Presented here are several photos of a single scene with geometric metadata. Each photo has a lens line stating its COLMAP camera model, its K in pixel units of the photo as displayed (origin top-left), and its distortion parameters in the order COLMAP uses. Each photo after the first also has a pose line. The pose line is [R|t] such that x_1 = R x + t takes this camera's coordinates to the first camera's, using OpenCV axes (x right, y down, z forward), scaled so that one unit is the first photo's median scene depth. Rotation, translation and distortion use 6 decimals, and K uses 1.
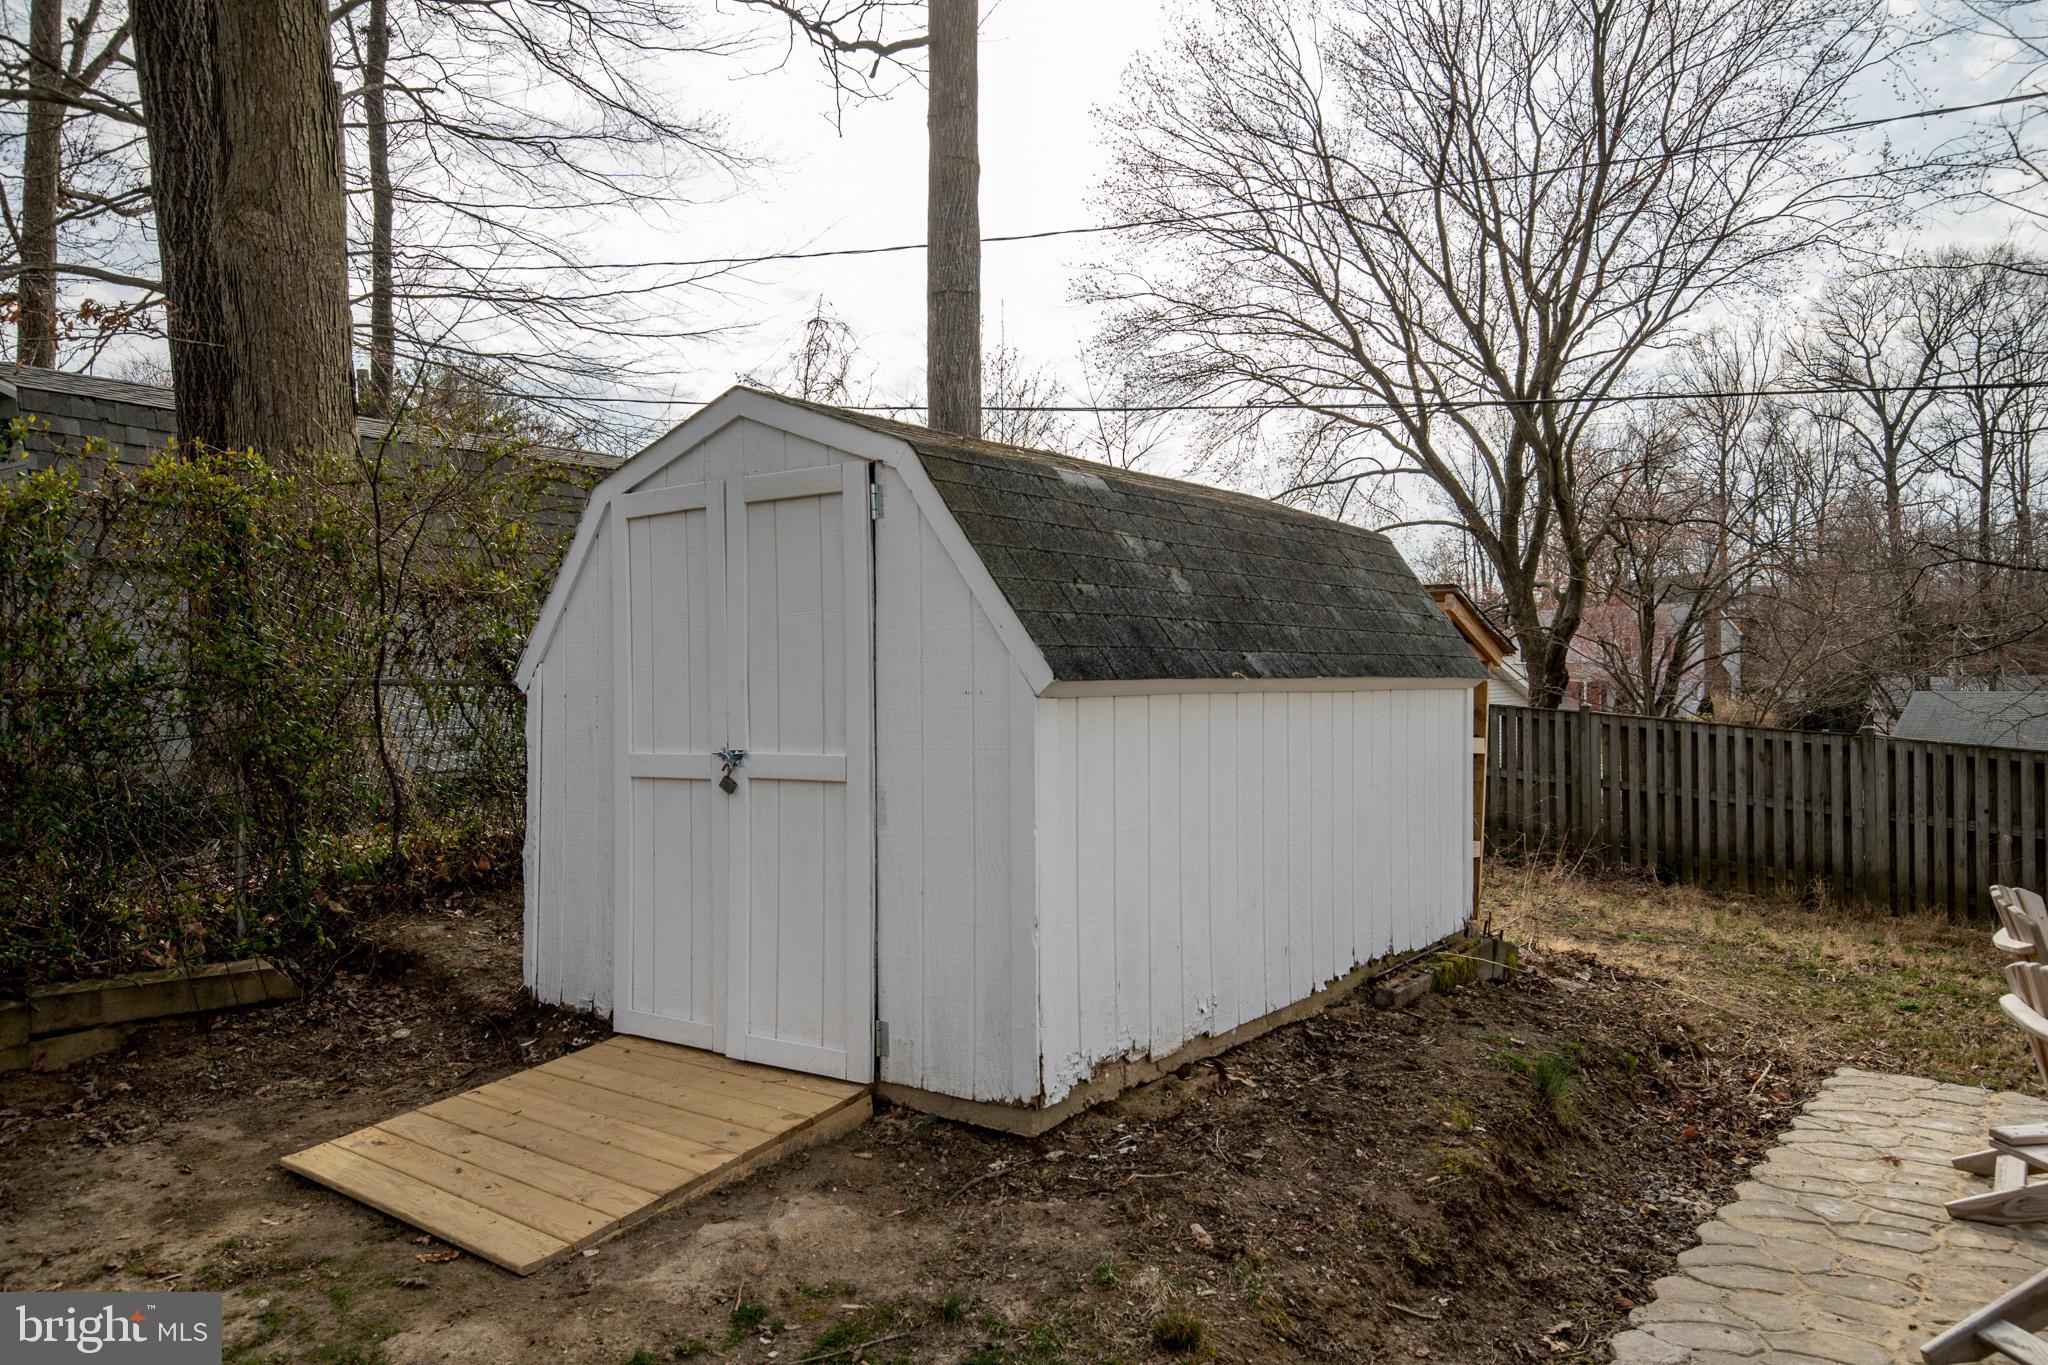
lens RADIAL K [[1412.0, 0, 1022.4], [0, 1412.0, 687.7], [0, 0, 1]] dist [0.005115, 0.002146]
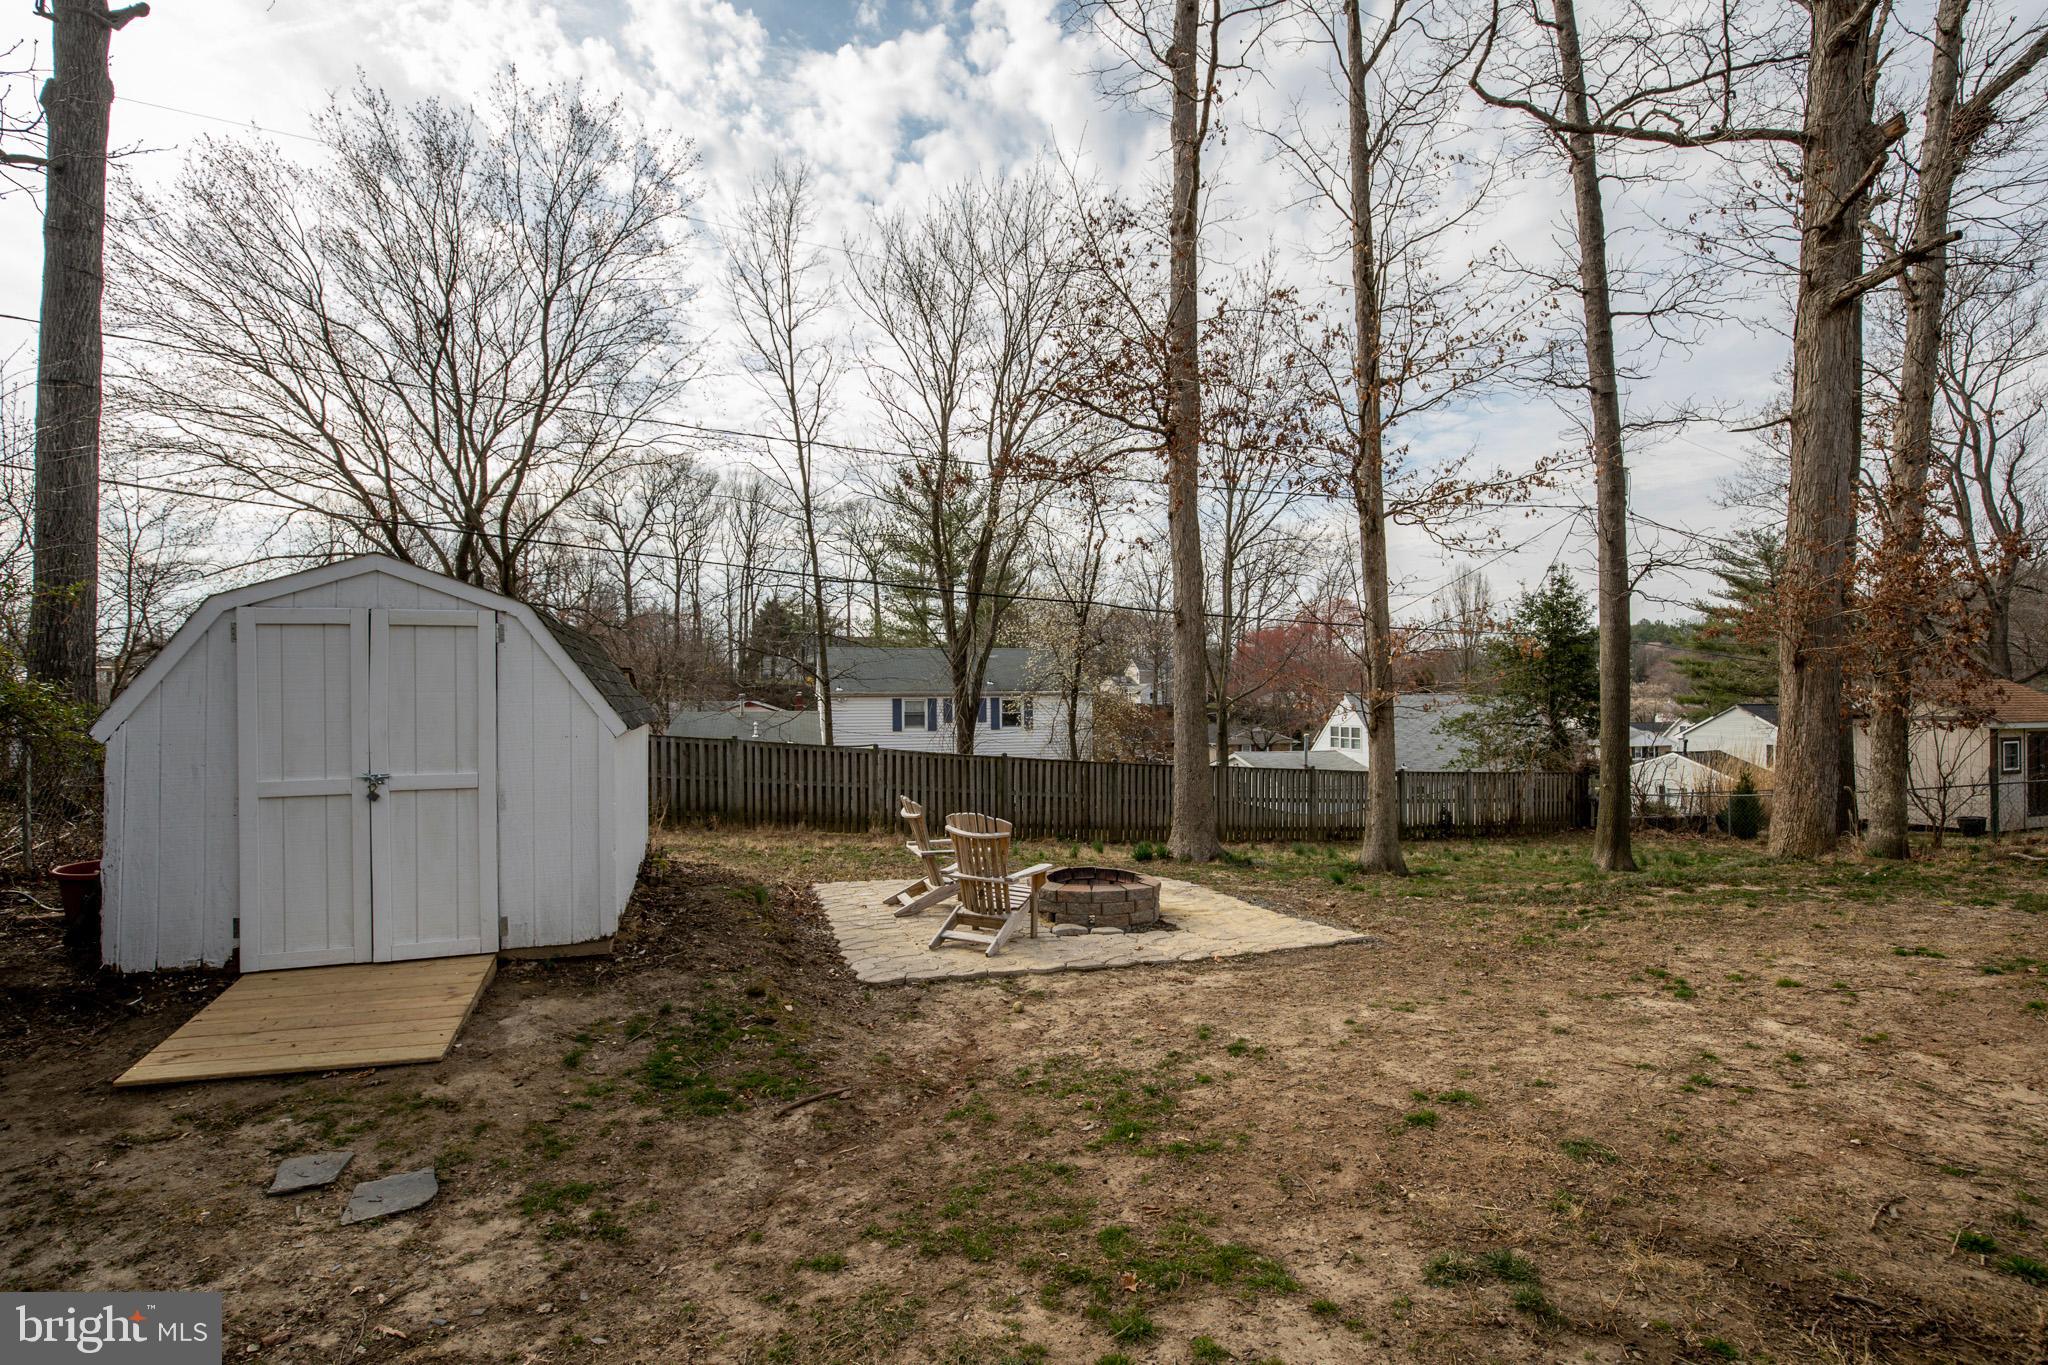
lens RADIAL K [[968.4, 0, 1018.2], [0, 968.4, 682.3], [0, 0, 1]] dist [-0.016478, -0.000415]
pose [[0.572564, 0.015825, 0.819707, -0.531584], [0.004210, 0.999744, -0.022241, -0.027057], [-0.819849, 0.016185, 0.572350, -0.193204]]
